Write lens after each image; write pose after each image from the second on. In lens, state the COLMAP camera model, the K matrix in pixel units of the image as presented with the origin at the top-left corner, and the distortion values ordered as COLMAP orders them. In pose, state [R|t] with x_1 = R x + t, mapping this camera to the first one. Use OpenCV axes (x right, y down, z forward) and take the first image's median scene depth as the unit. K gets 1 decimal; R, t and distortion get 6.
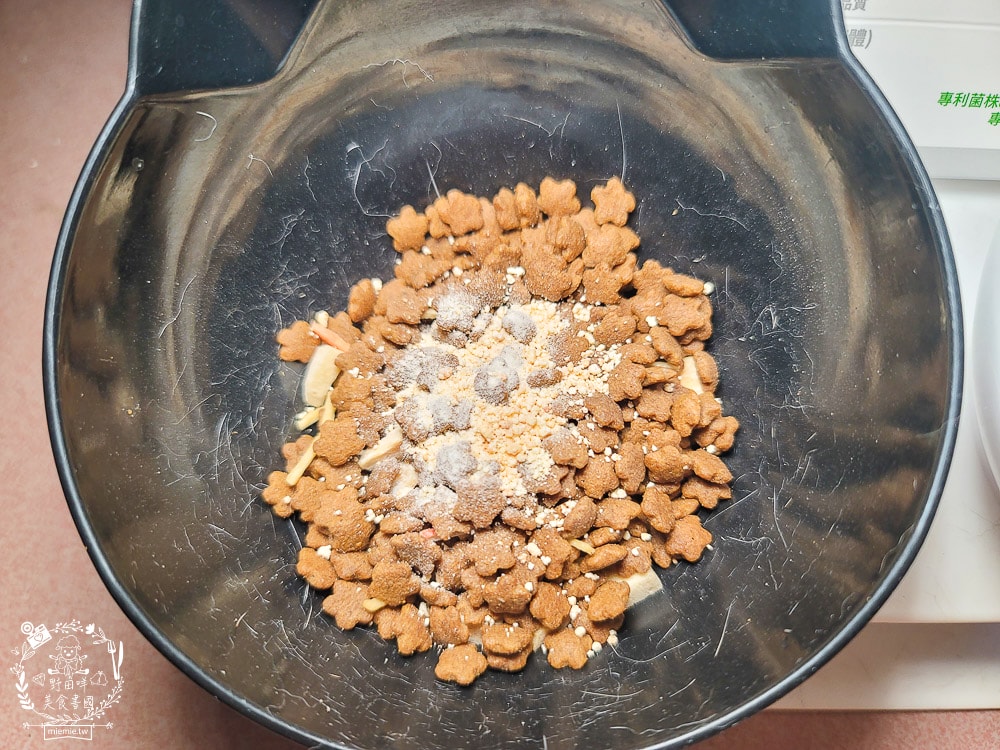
lens RADIAL K [[739.1, 0, 500.0], [0, 739.1, 375.0], [0, 0, 1]] dist [0.018744, -0.004175]
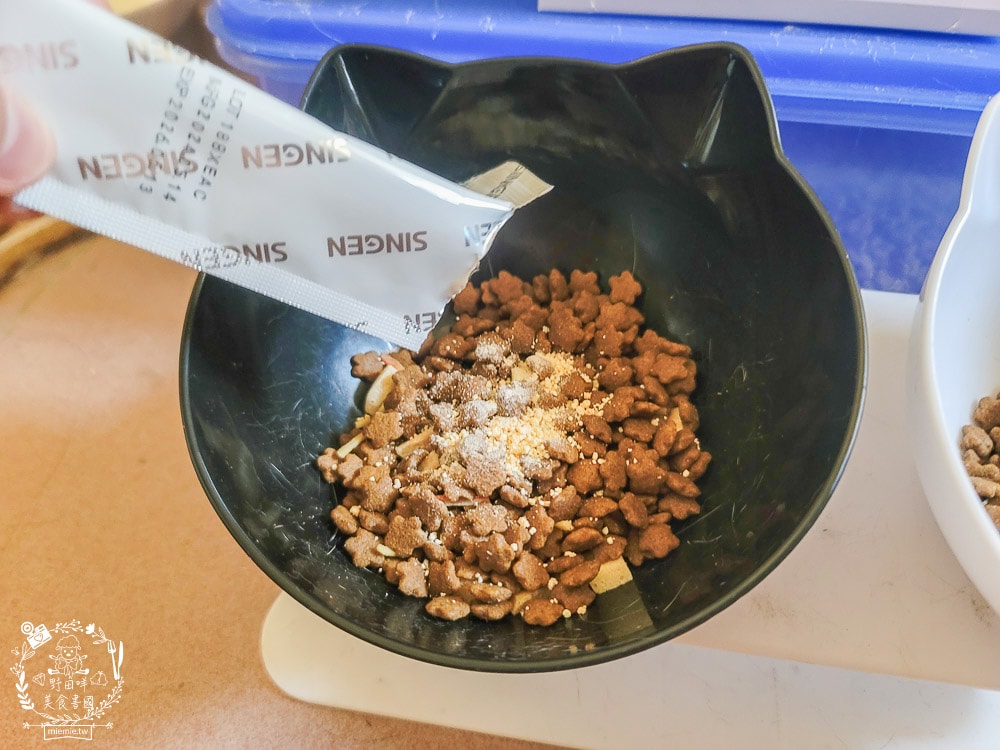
lens RADIAL K [[739.1, 0, 500.0], [0, 739.1, 375.0], [0, 0, 1]] dist [0.018744, -0.004175]
pose [[0.986156, 0.100386, -0.131982, 0.134708], [-0.137471, 0.940025, -0.312179, 0.369839], [0.092728, 0.326000, 0.940811, -0.197392]]
